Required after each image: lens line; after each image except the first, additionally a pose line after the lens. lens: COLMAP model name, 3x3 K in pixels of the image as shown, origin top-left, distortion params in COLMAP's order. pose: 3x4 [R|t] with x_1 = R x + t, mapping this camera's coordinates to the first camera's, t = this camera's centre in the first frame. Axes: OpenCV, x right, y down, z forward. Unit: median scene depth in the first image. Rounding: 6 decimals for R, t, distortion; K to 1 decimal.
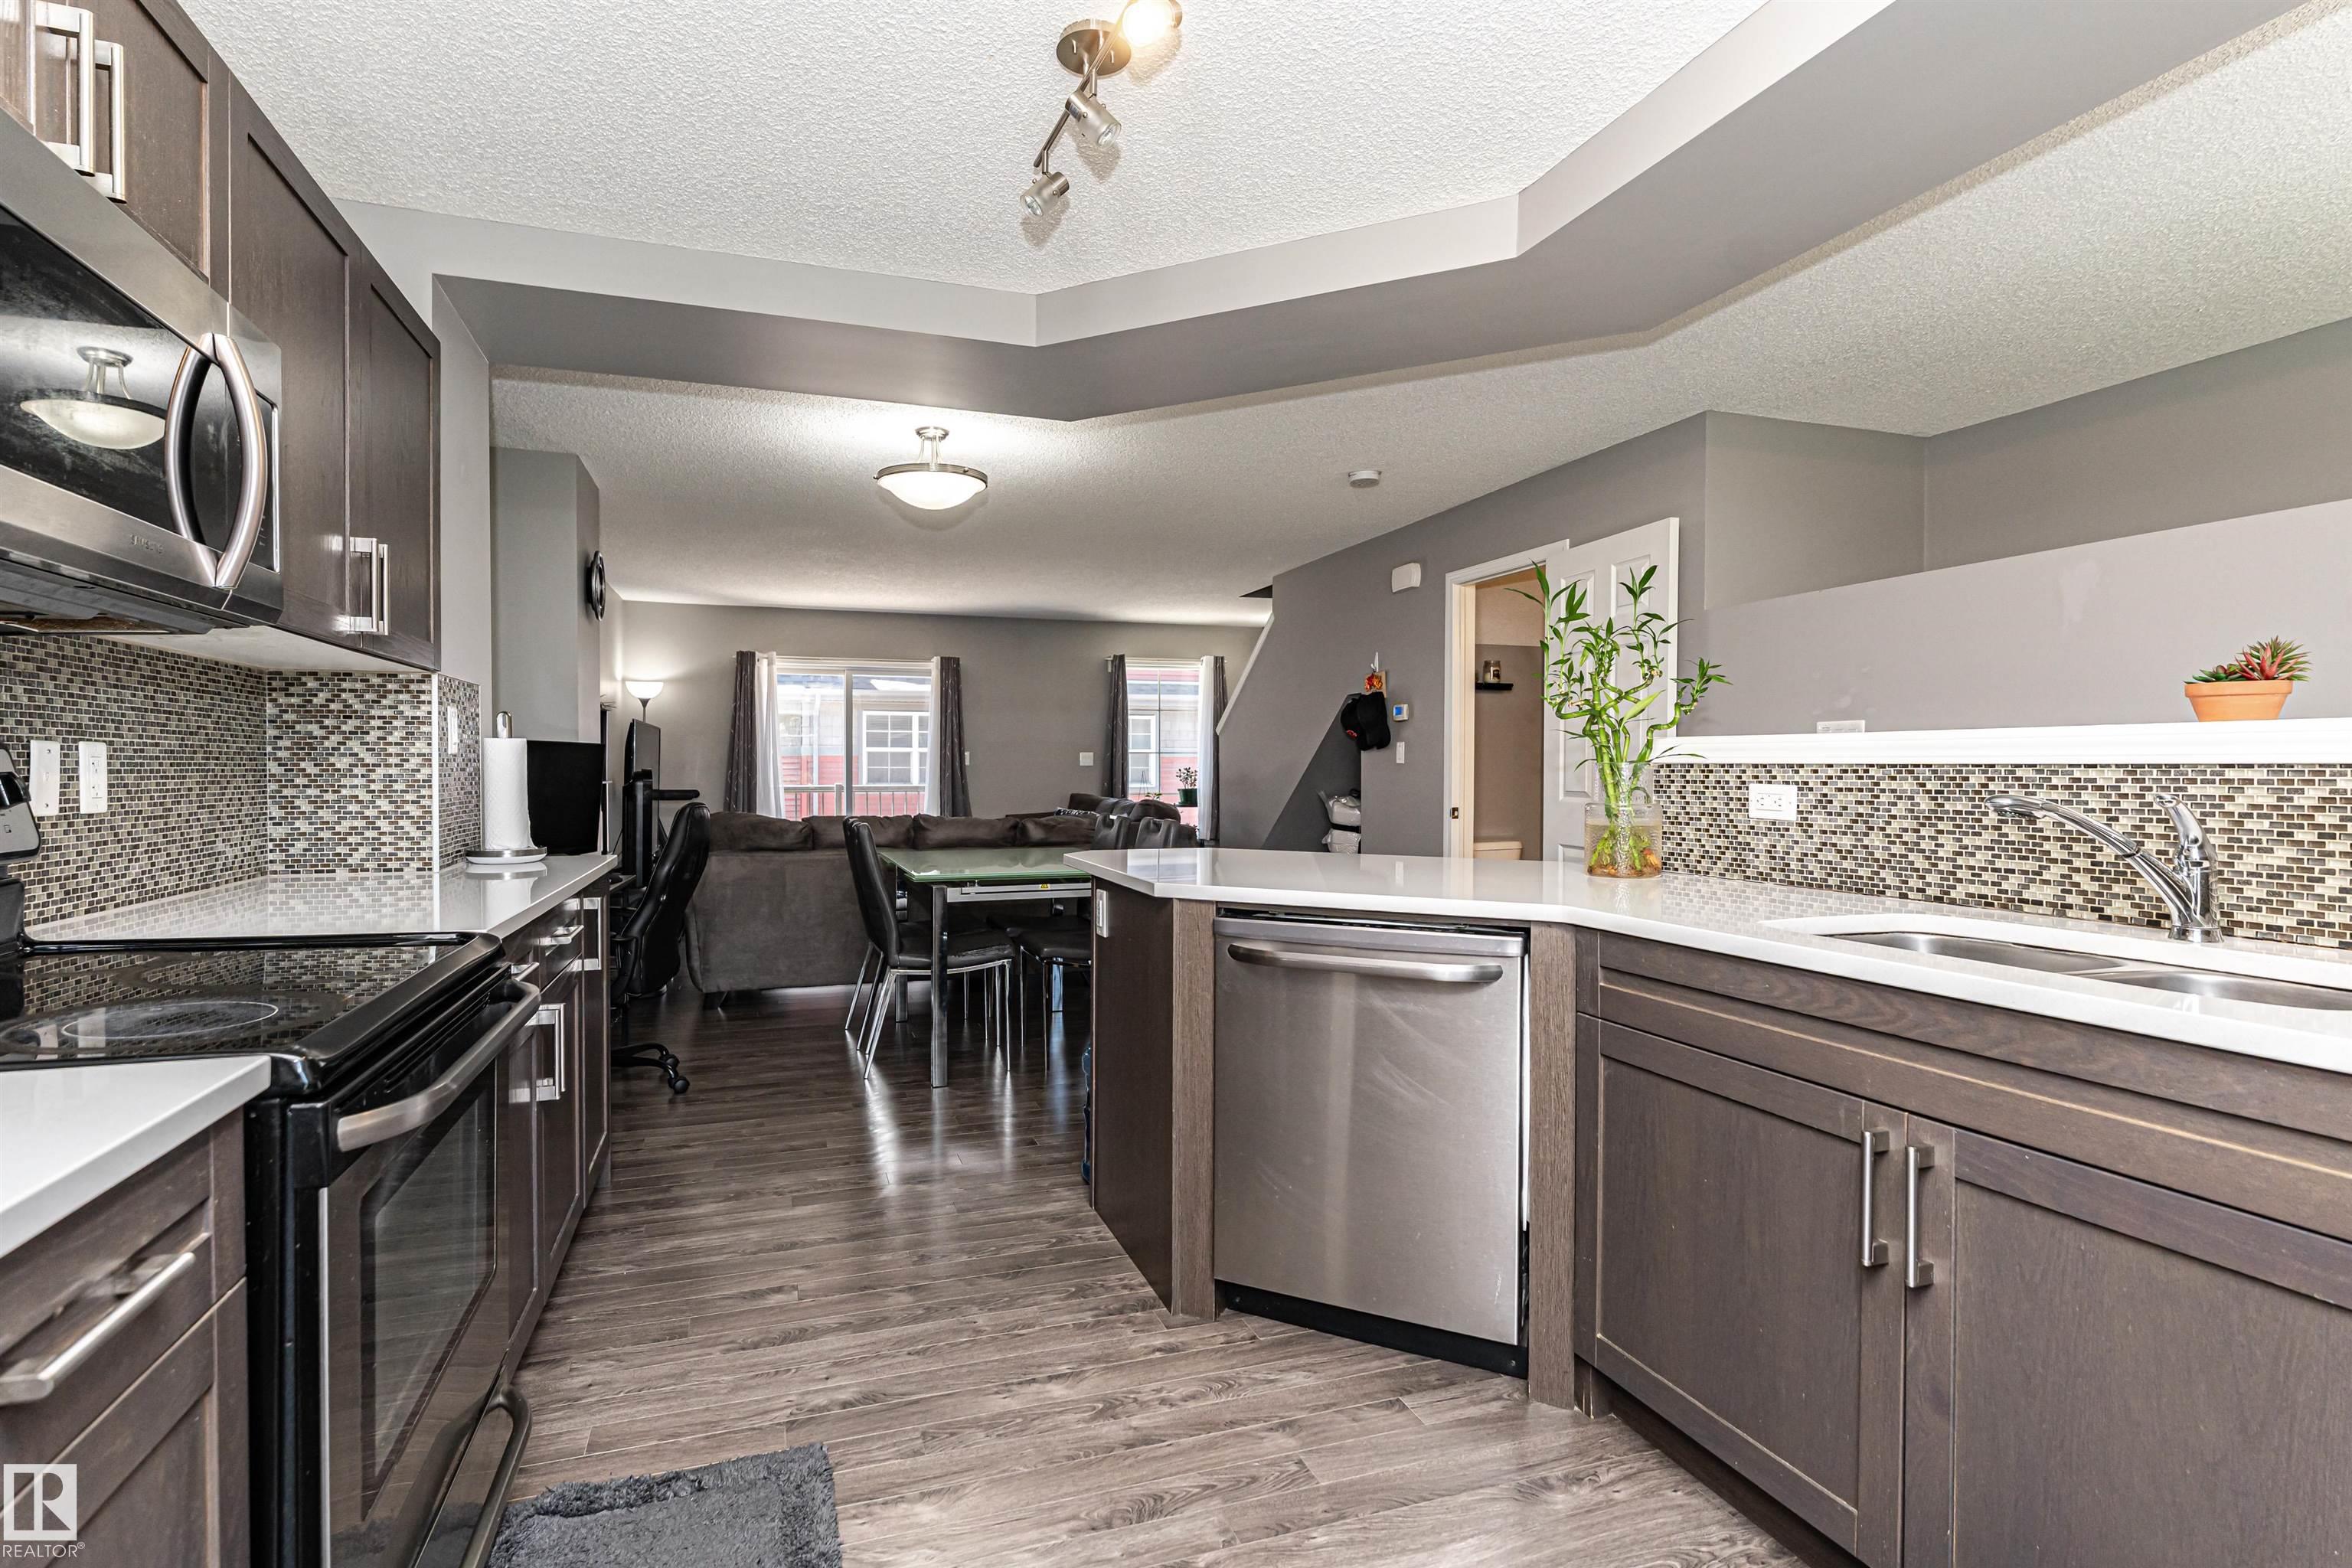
lens RADIAL K [[1097.8, 0, 1172.4], [0, 1097.8, 789.2], [0, 0, 1]] dist [-0.010401, 0.000246]
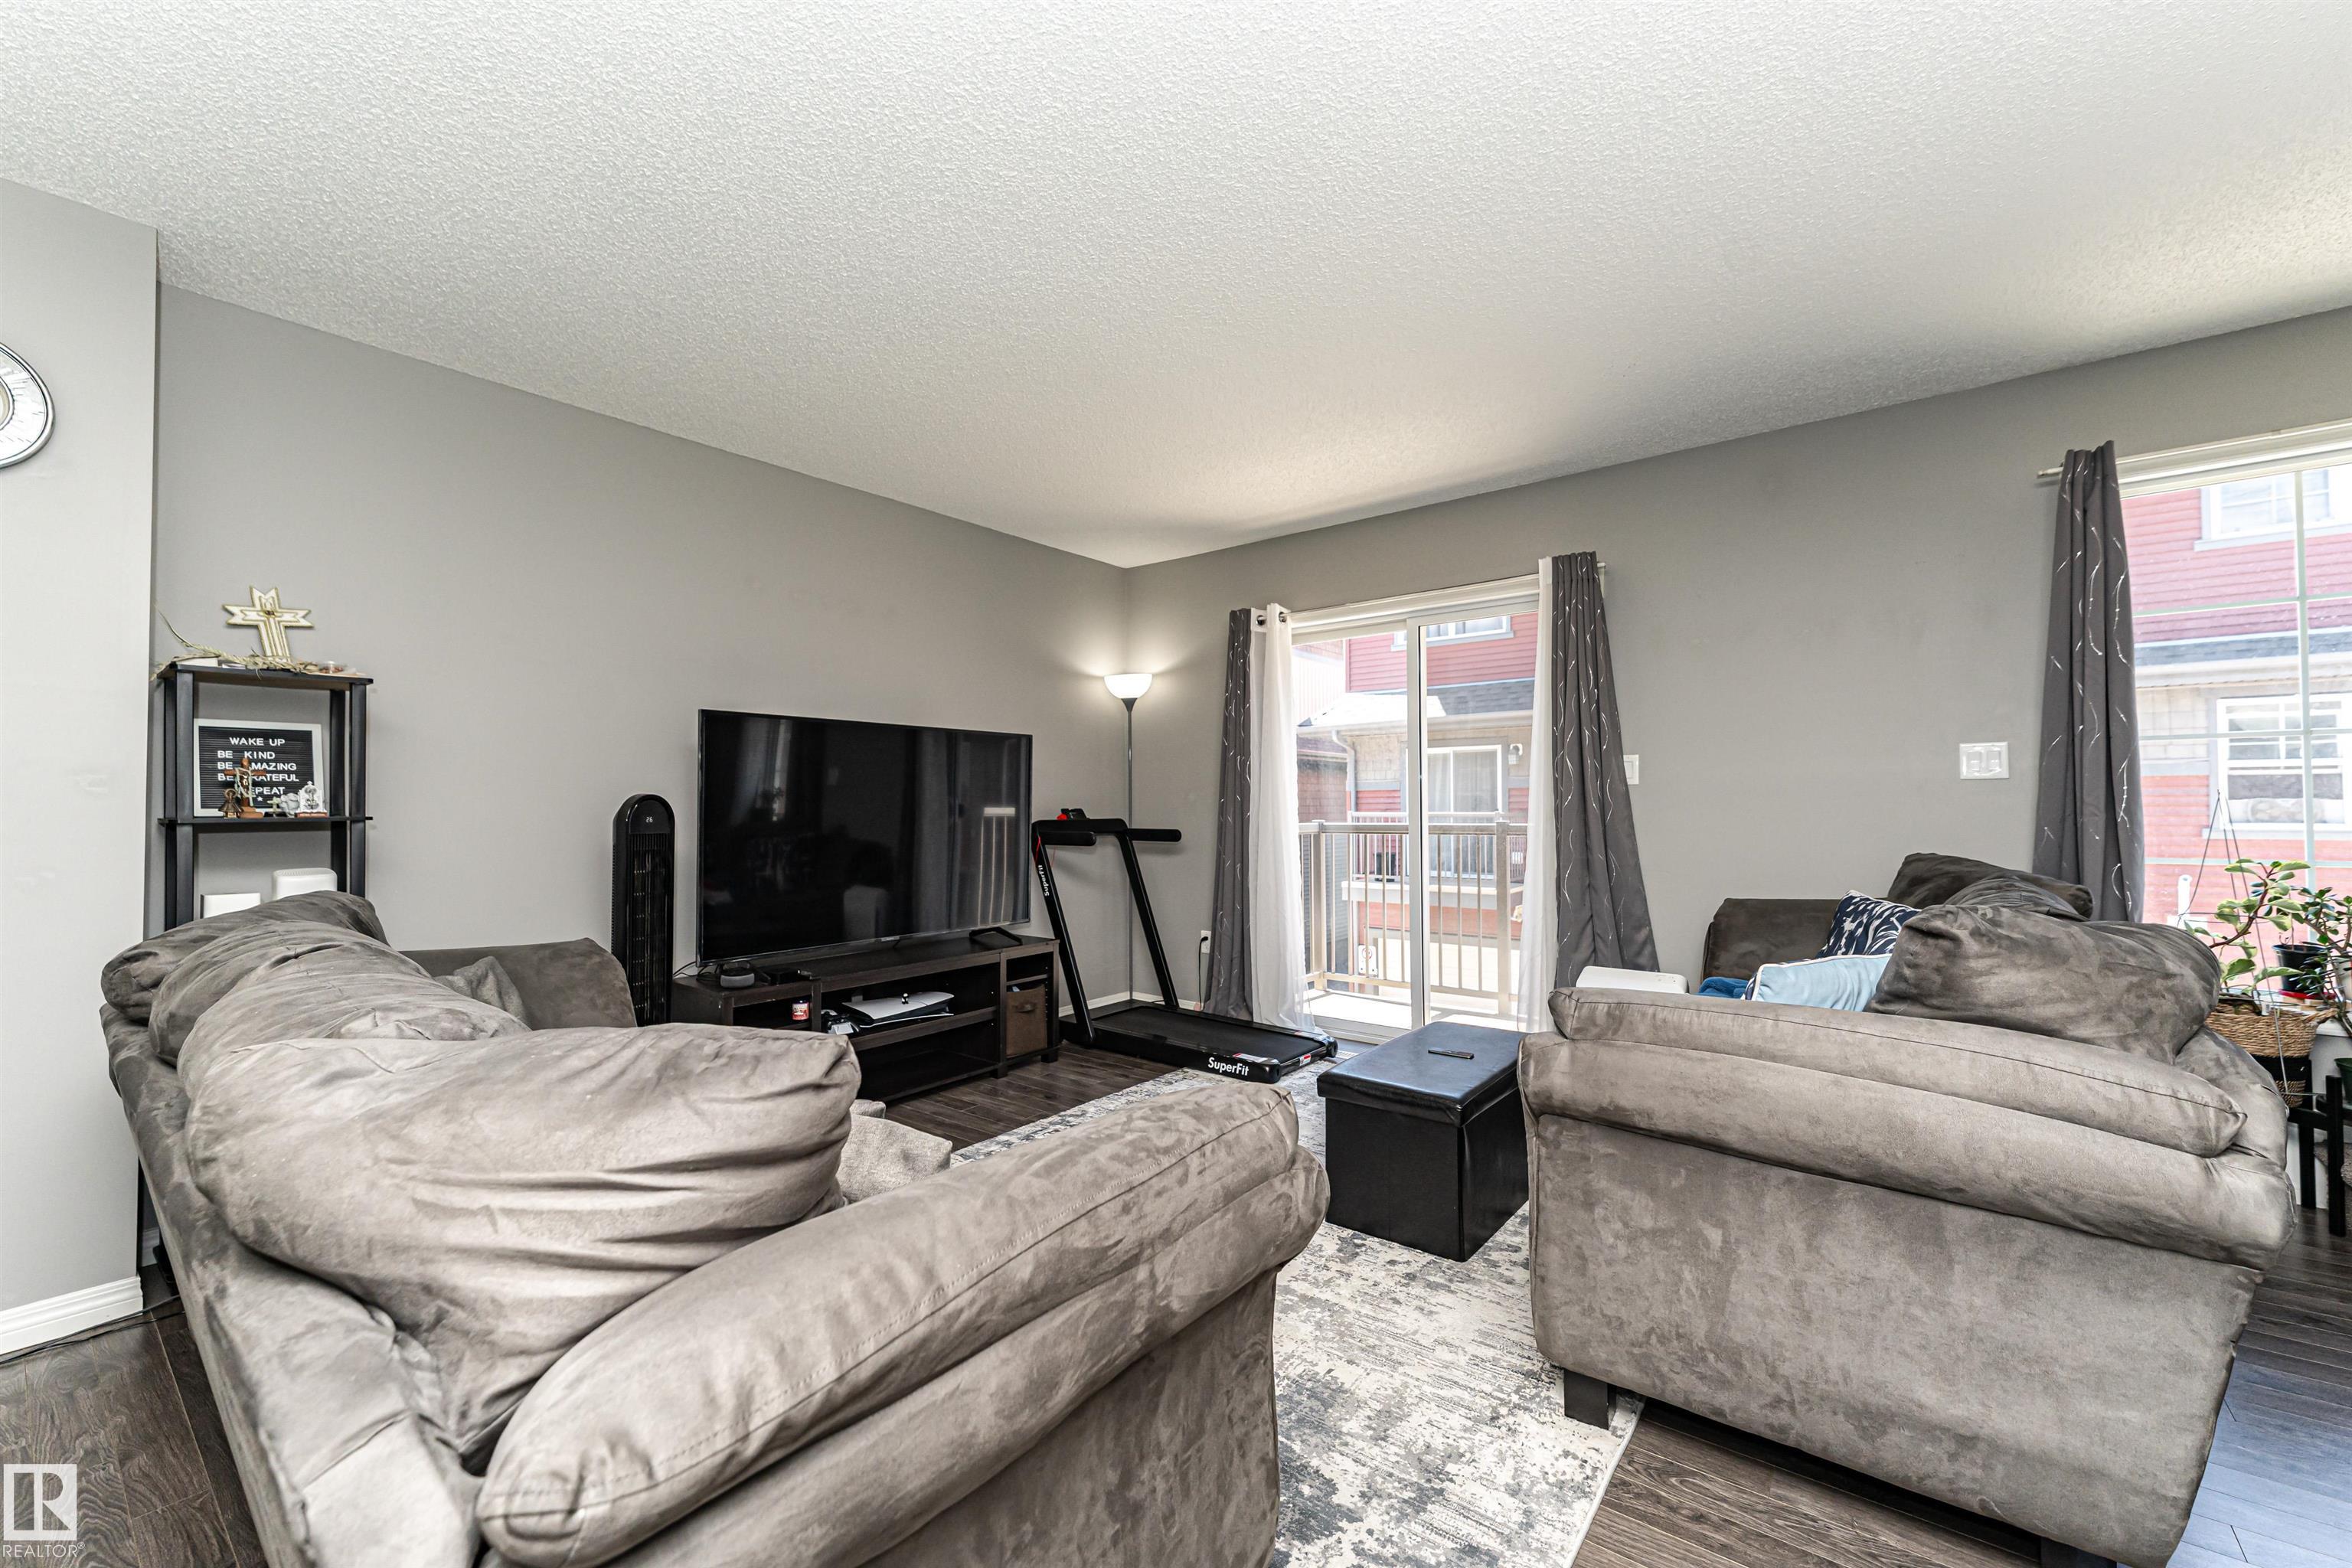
lens RADIAL K [[945.6, 0, 1160.9], [0, 945.6, 778.0], [0, 0, 1]] dist [-0.000779, 0.000036]
pose [[0.529470, -0.032085, -0.847722, 0.102781], [-0.007109, 0.999082, -0.042253, -0.014999], [0.848299, 0.028398, 0.528756, 1.455716]]
